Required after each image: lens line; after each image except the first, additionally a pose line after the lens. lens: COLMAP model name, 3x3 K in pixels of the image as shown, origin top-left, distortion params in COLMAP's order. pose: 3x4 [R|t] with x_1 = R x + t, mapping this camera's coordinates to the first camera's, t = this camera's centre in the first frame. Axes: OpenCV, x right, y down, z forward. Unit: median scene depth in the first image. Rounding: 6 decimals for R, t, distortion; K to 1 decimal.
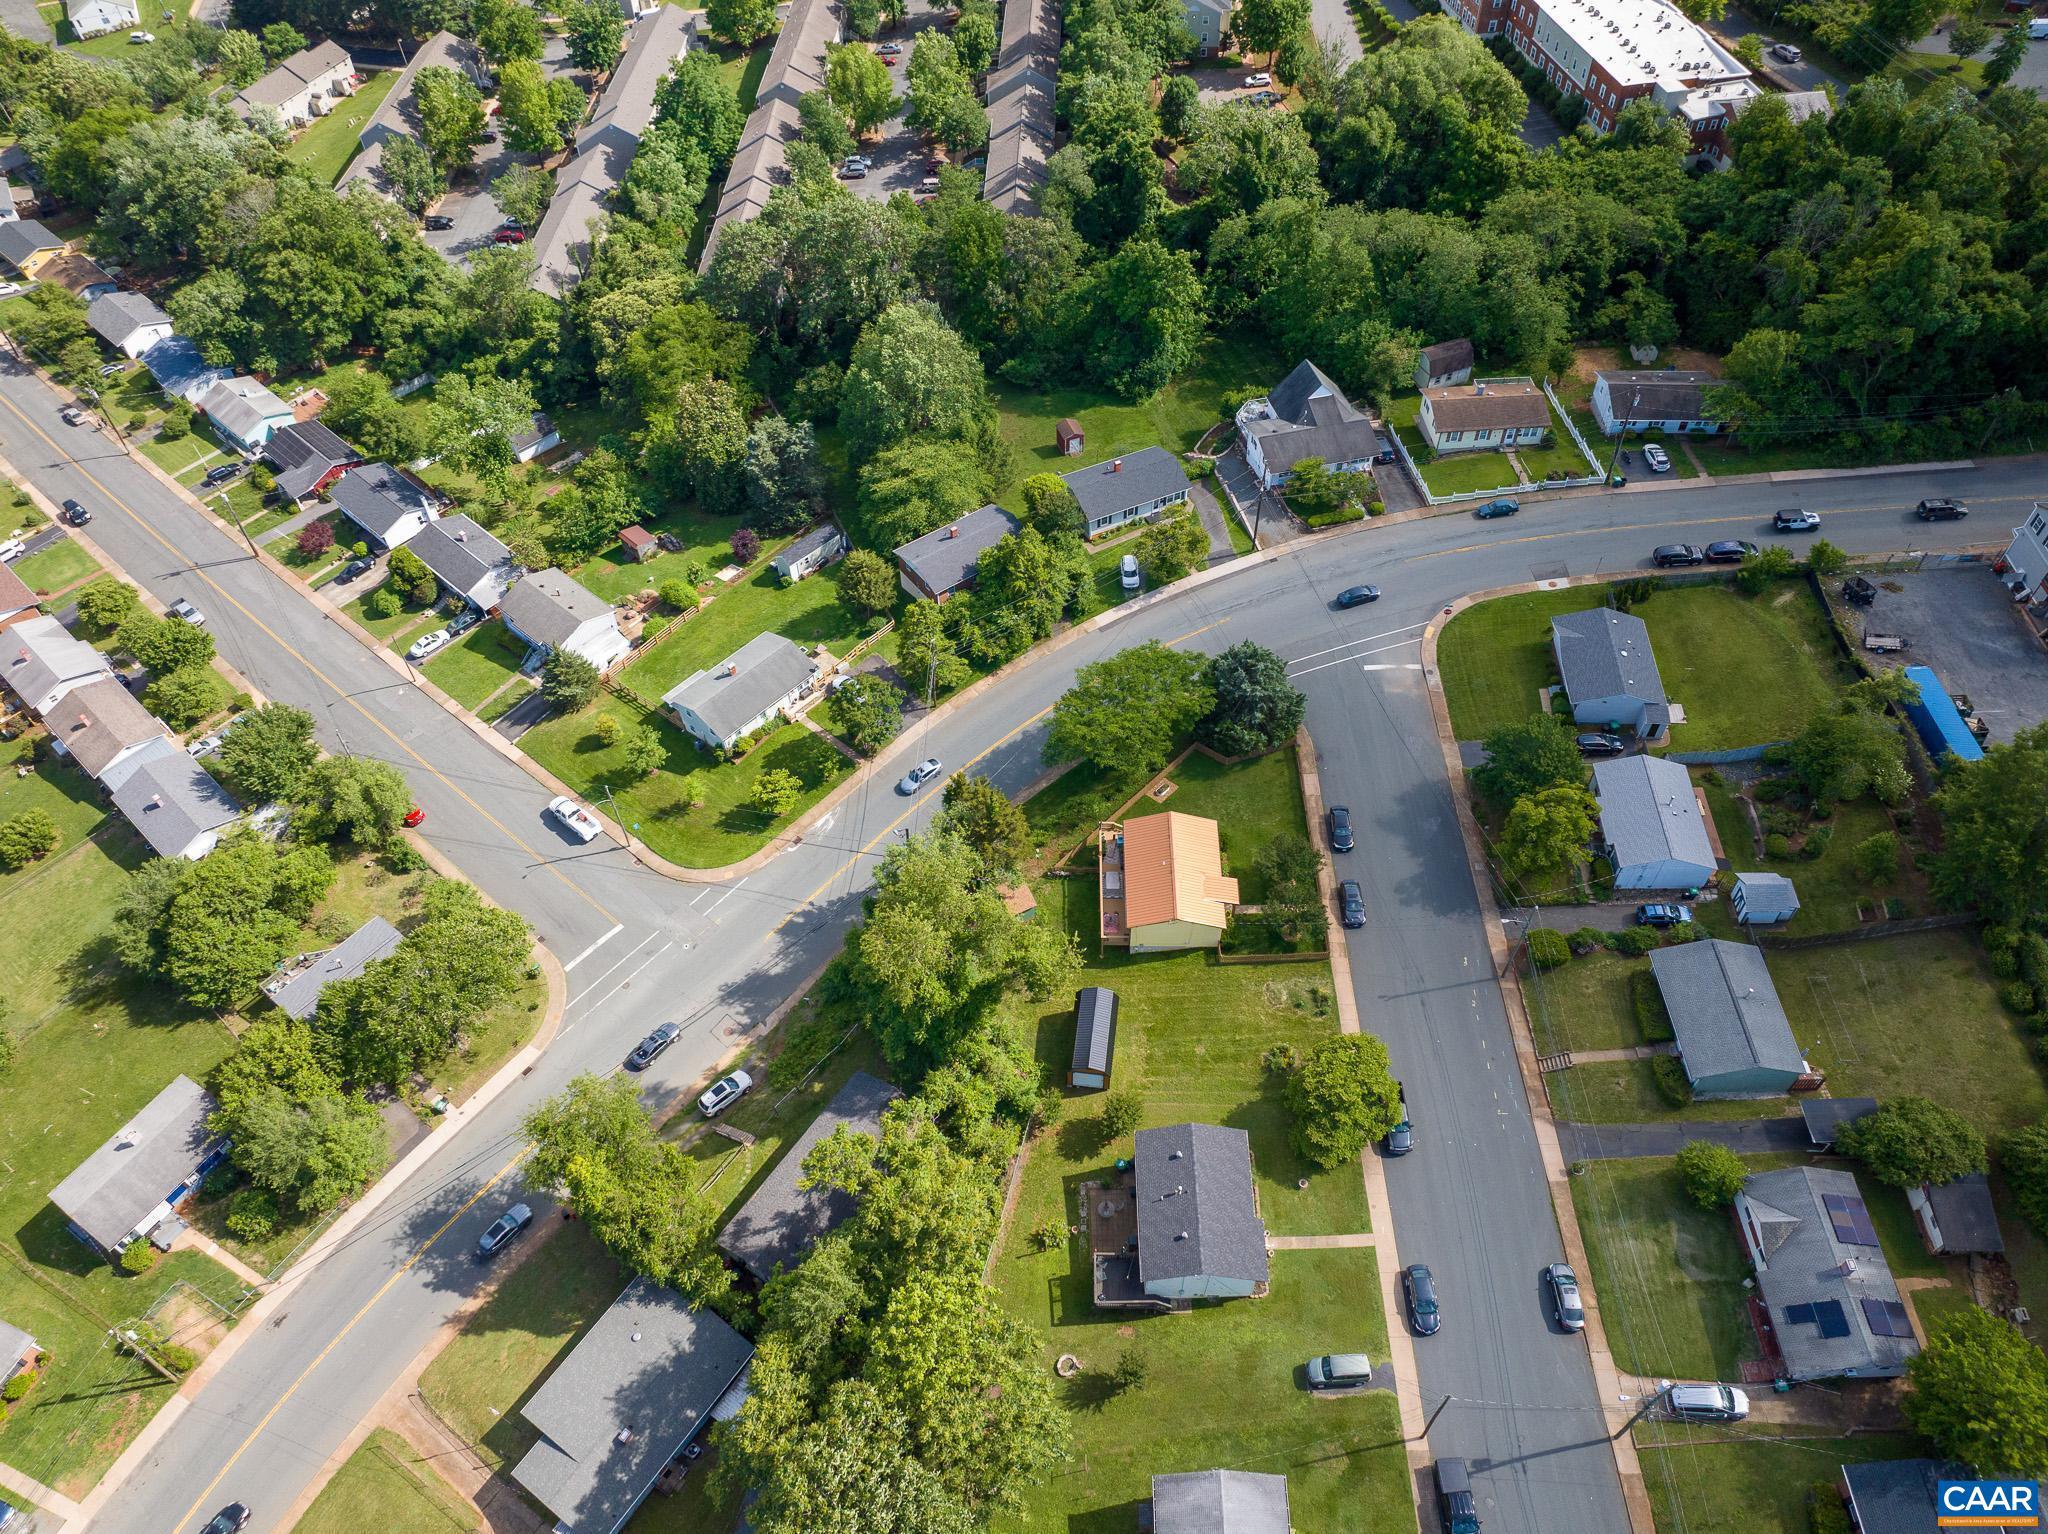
lens RADIAL K [[1430.9, 0, 1034.0], [0, 1430.9, 753.7], [0, 0, 1]] dist [-0.039109, 0.006406]
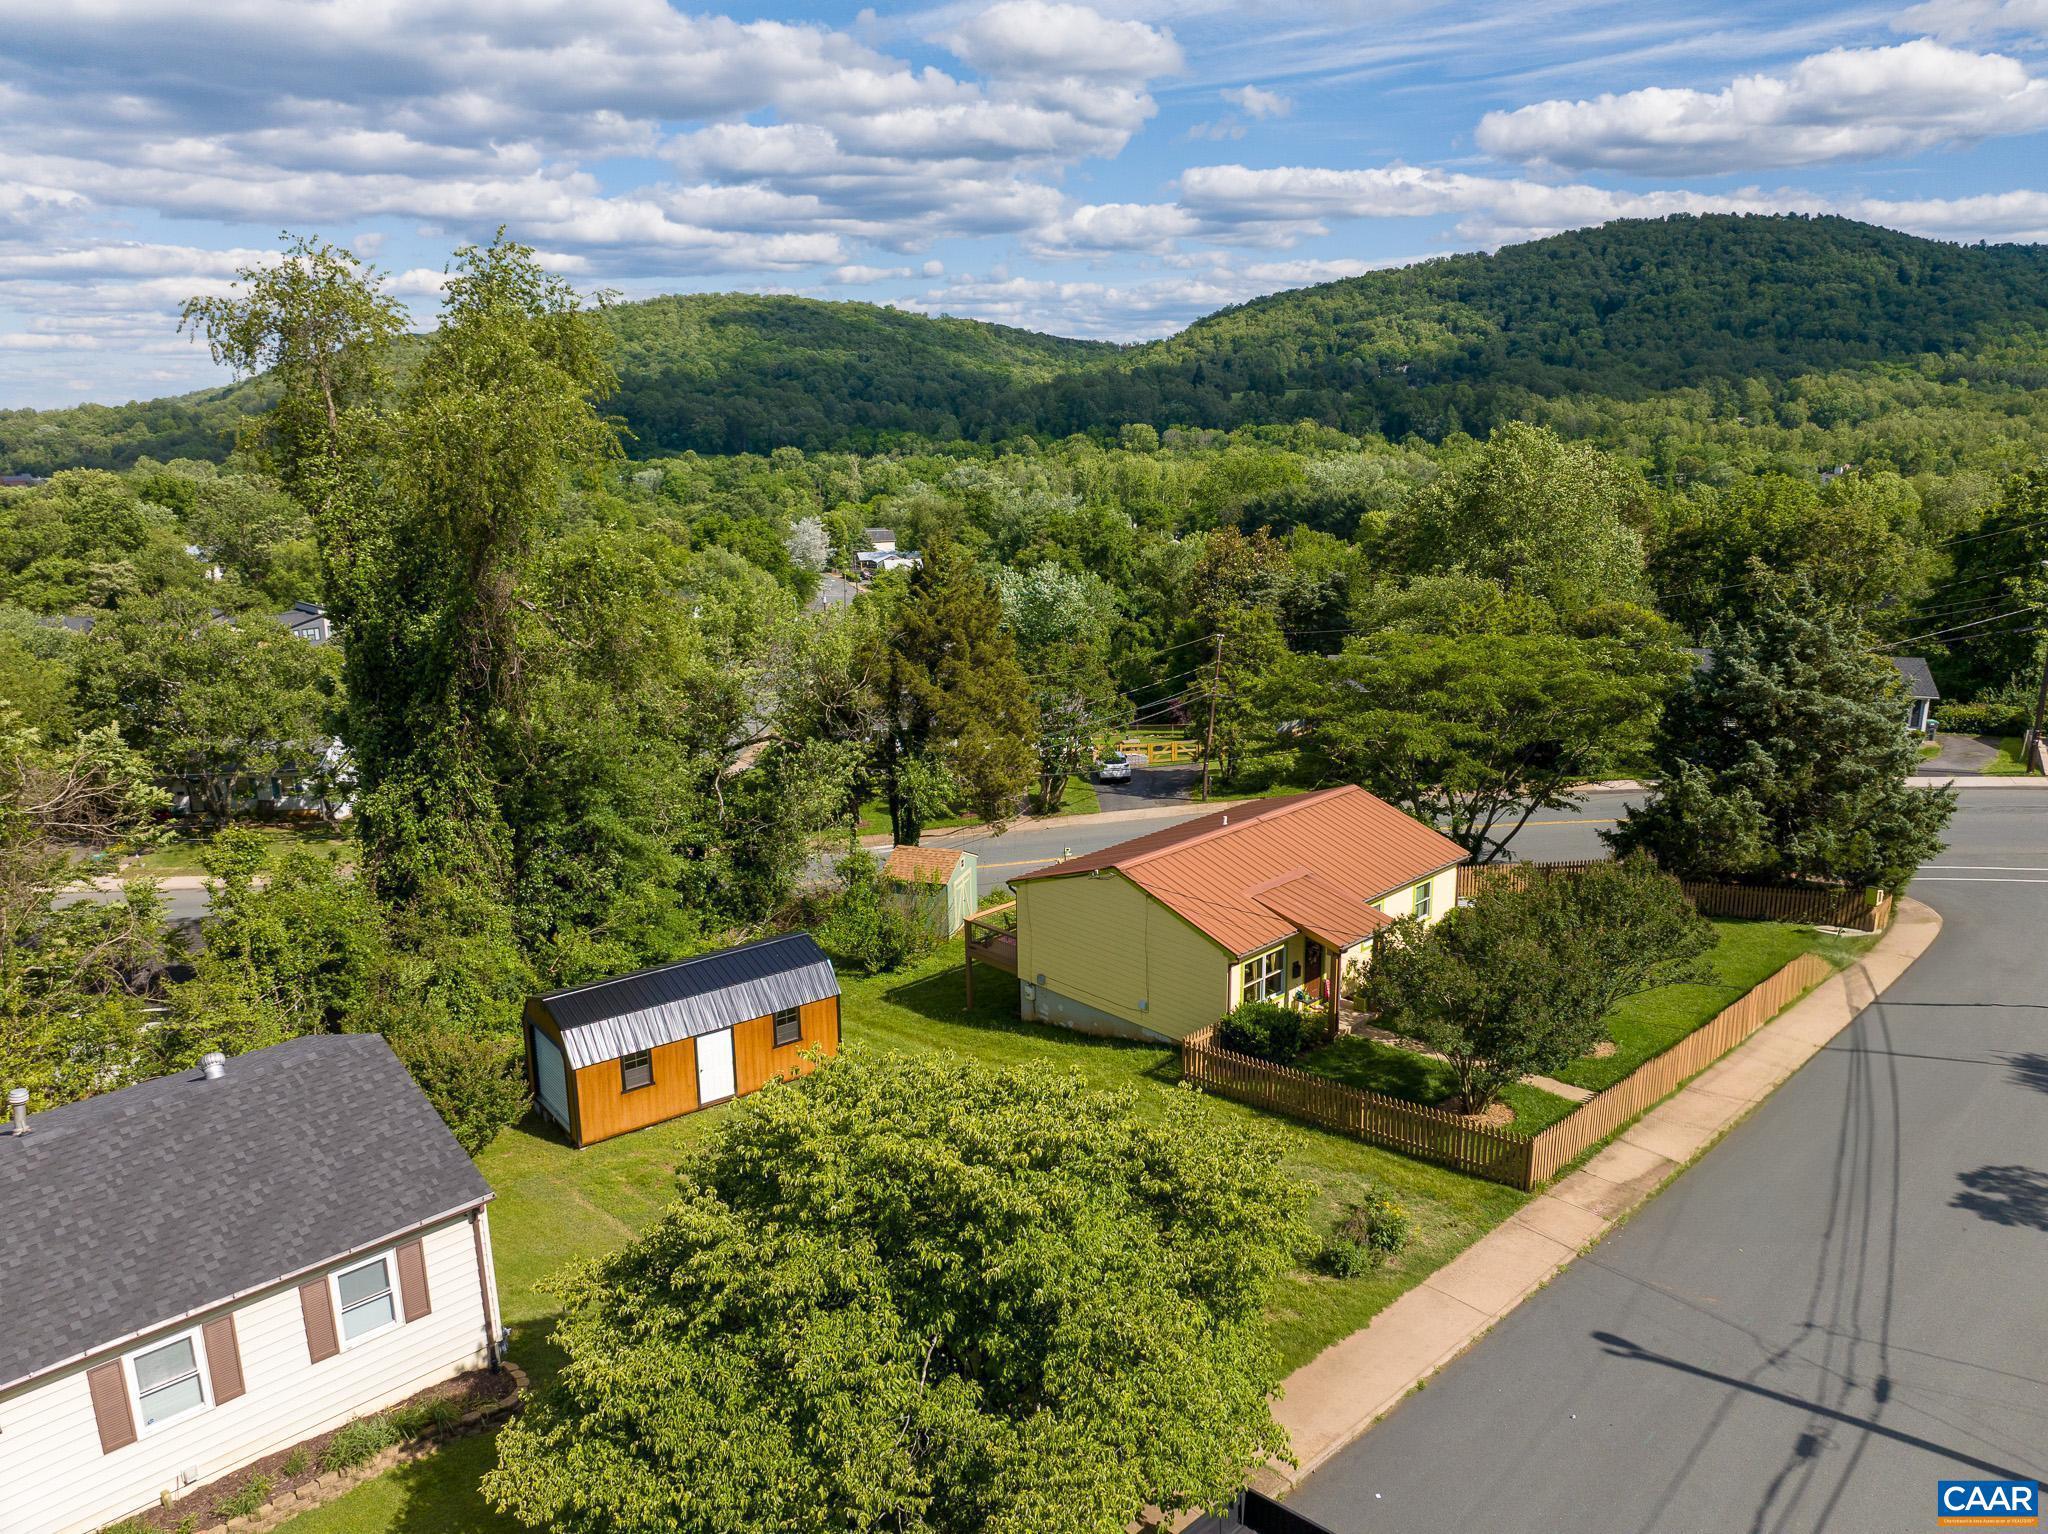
lens RADIAL K [[1434.8, 0, 1038.3], [0, 1434.8, 754.4], [0, 0, 1]] dist [-0.029946, -0.009127]
pose [[0.712008, 0.175291, -0.679939, 0.289893], [-0.537989, 0.758466, -0.367827, 0.214033], [0.451234, 0.627696, 0.634339, 0.740419]]
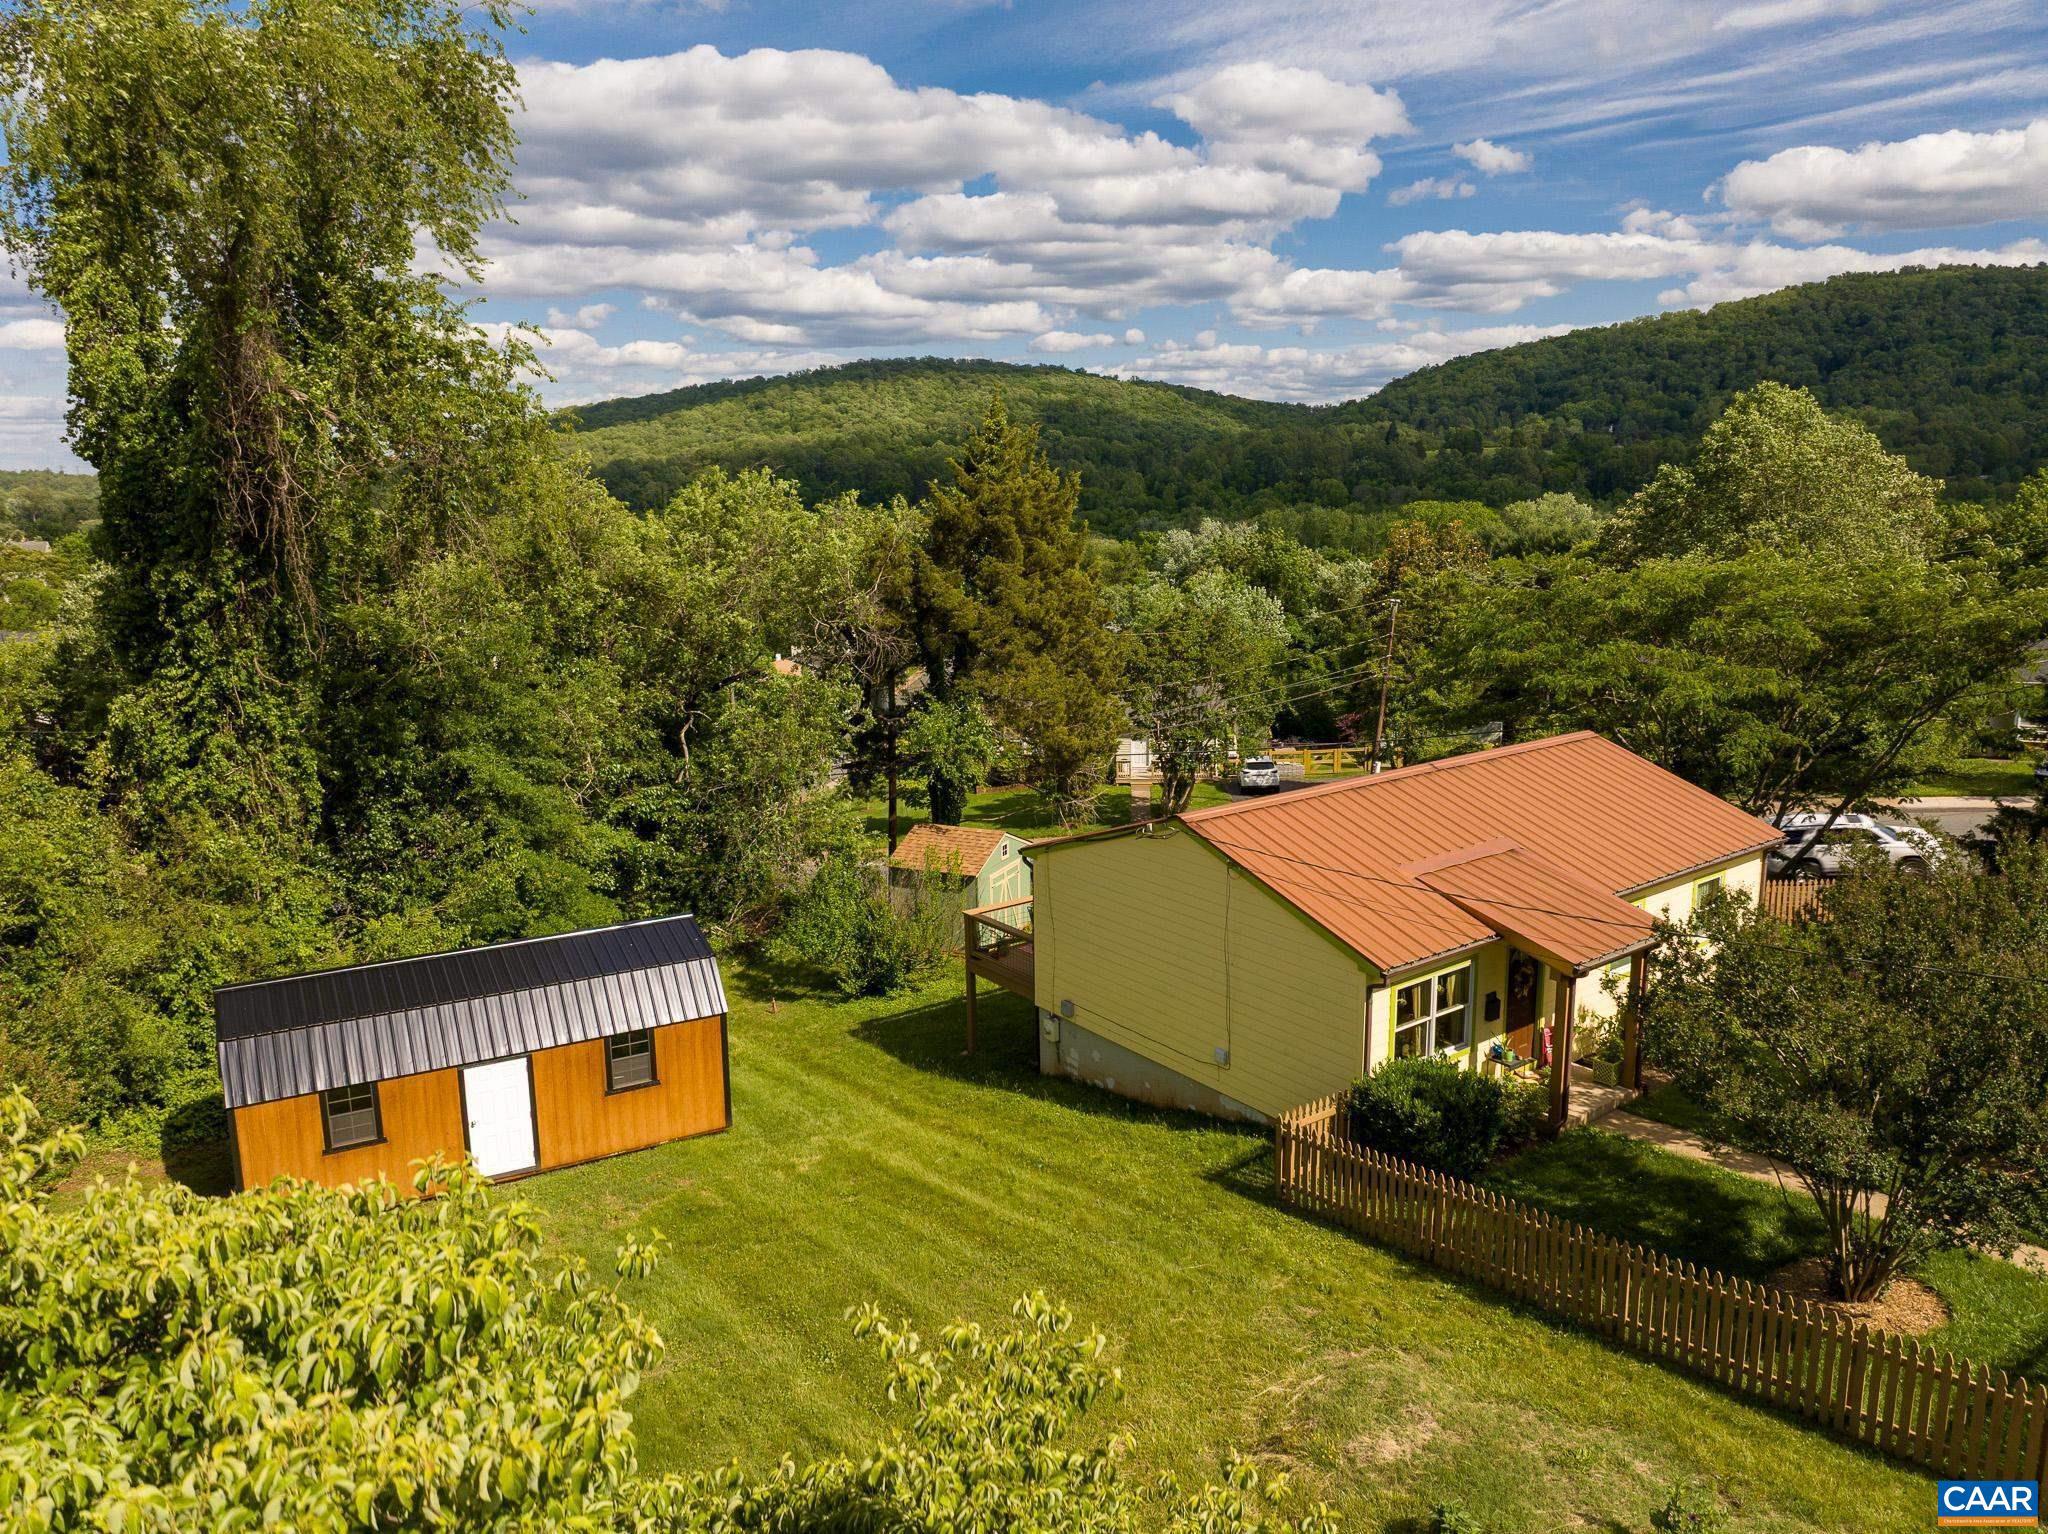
lens RADIAL K [[1438.9, 0, 1033.3], [0, 1438.9, 745.2], [0, 0, 1]] dist [-0.021335, -0.031708]
pose [[0.612803, 0.155754, -0.774734, 0.225089], [-0.603588, 0.725037, -0.331666, 0.175200], [0.510053, 0.670866, 0.538316, 0.844674]]
